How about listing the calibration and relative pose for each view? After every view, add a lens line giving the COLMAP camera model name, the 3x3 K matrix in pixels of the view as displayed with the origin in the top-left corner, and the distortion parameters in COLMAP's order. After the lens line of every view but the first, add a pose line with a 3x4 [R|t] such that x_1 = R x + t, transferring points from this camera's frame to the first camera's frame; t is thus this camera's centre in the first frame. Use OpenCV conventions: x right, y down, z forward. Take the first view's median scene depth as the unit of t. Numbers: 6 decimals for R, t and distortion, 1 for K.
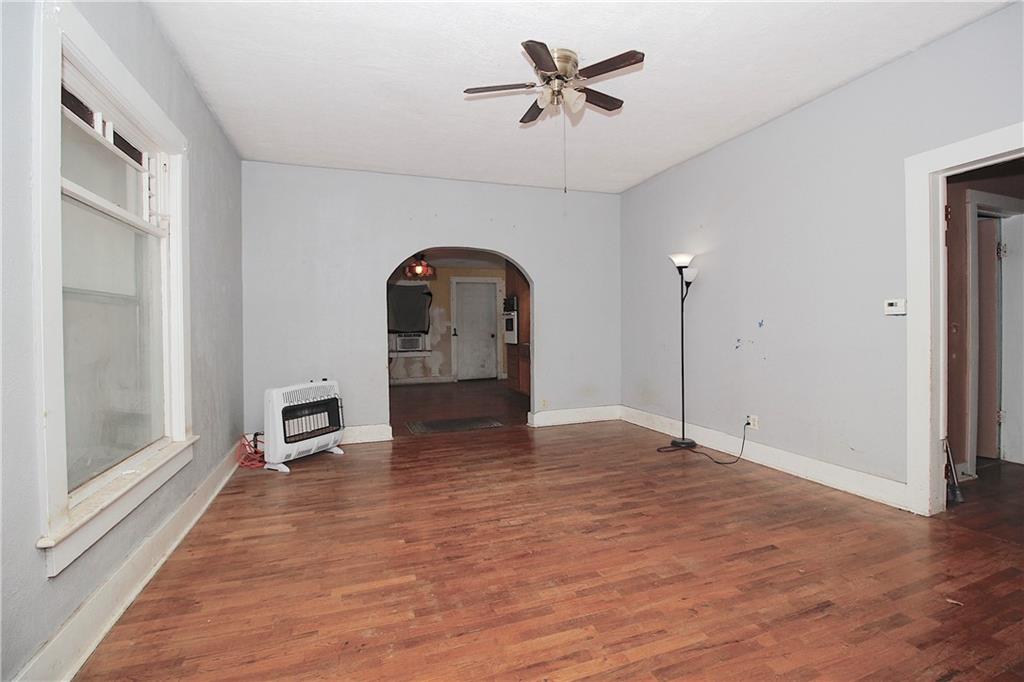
lens RADIAL K [[471.3, 0, 520.5], [0, 471.3, 331.6], [0, 0, 1]] dist [0.001045, 0.000068]
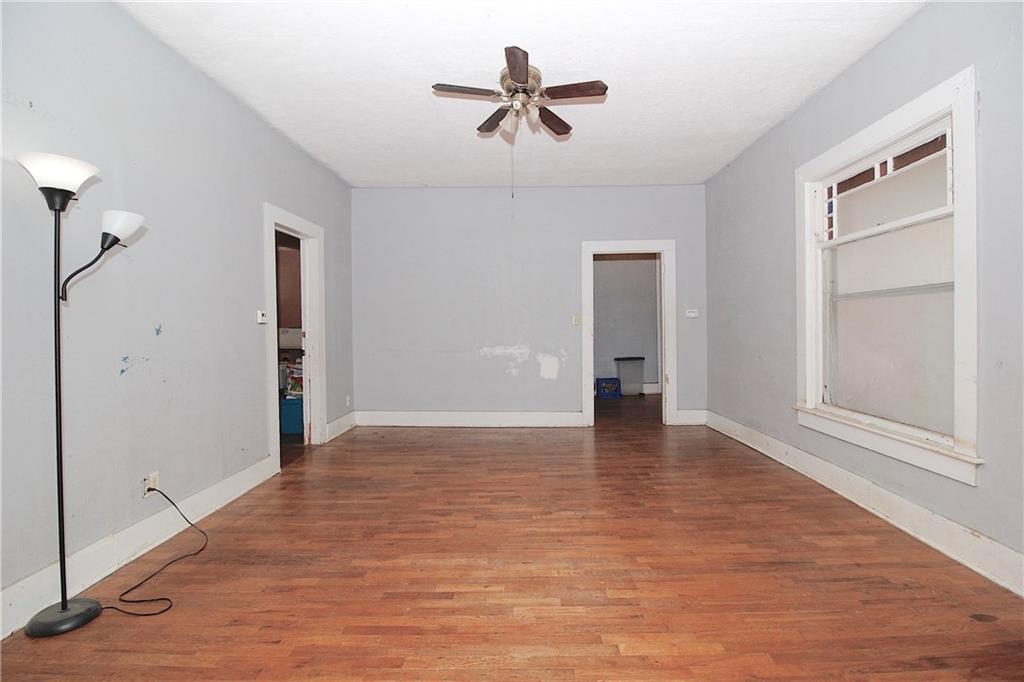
lens RADIAL K [[471.3, 0, 523.0], [0, 471.3, 334.5], [0, 0, 1]] dist [0.001045, 0.000068]
pose [[-0.935115, 0.019949, 0.353784, -0.264159], [0.029782, 0.999306, 0.022369, -0.012897], [-0.353092, 0.031454, -0.935060, 1.802726]]
